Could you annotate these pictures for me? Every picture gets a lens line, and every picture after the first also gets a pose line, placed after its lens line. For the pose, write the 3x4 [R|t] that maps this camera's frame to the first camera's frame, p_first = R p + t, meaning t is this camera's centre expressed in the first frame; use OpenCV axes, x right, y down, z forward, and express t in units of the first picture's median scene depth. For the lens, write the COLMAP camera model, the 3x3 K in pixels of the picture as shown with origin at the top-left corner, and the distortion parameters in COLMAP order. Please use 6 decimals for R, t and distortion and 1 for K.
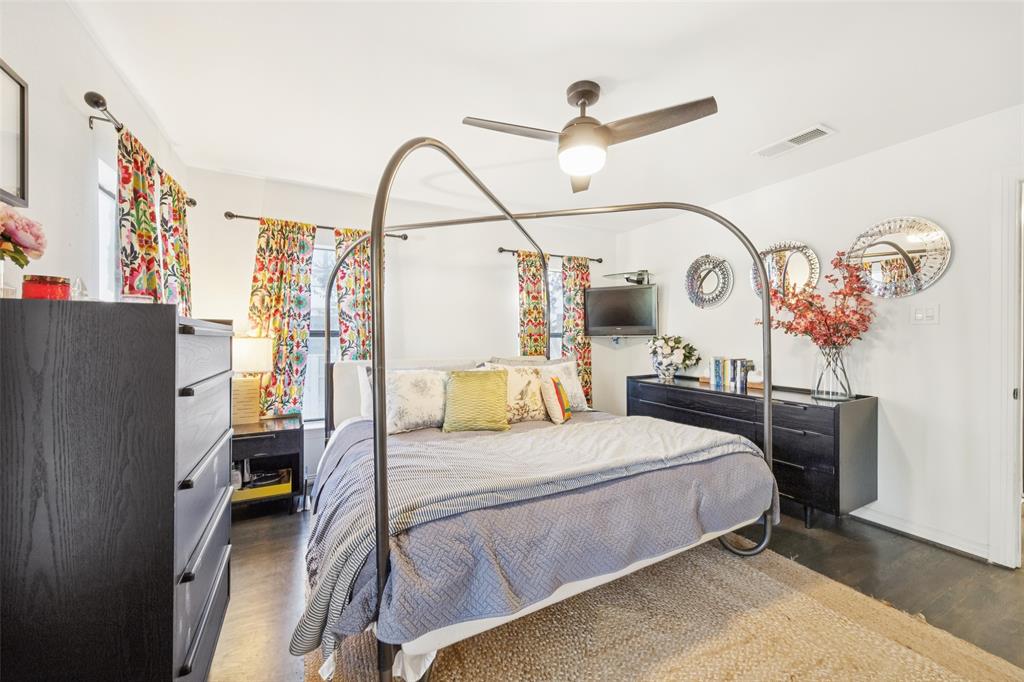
lens RADIAL K [[399.1, 0, 509.9], [0, 399.1, 339.1], [0, 0, 1]] dist [0.004852, 0.000784]
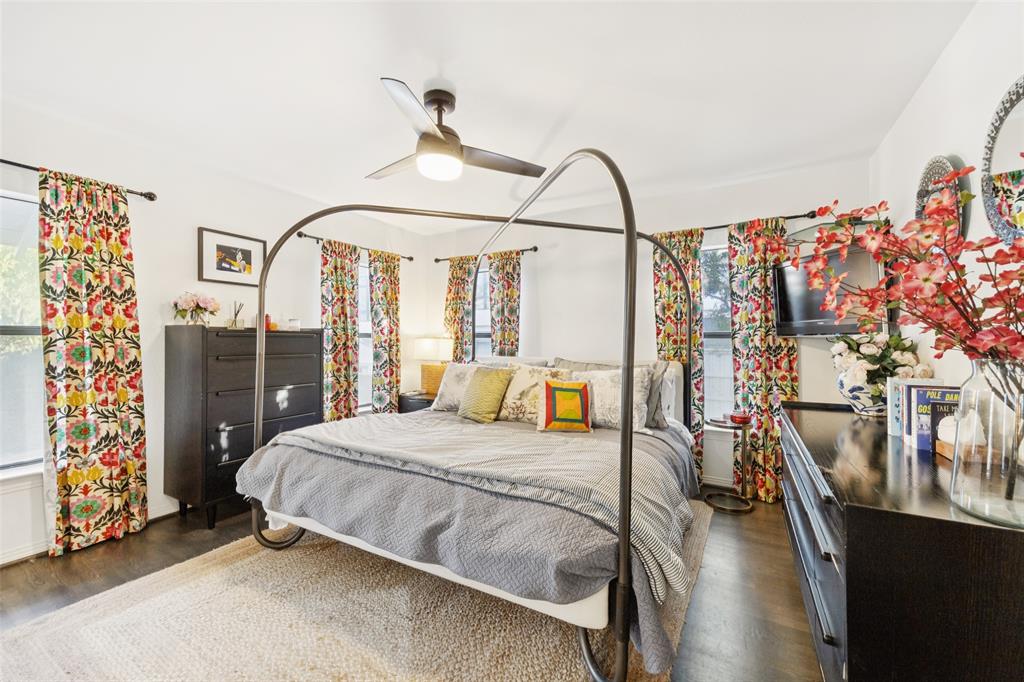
lens RADIAL K [[399.1, 0, 505.9], [0, 399.1, 340.4], [0, 0, 1]] dist [0.004852, 0.000784]
pose [[0.526298, 0.003874, -0.850291, 0.764238], [-0.005004, 0.999986, 0.001458, 0.001741], [0.850285, 0.003488, 0.526310, 0.395517]]
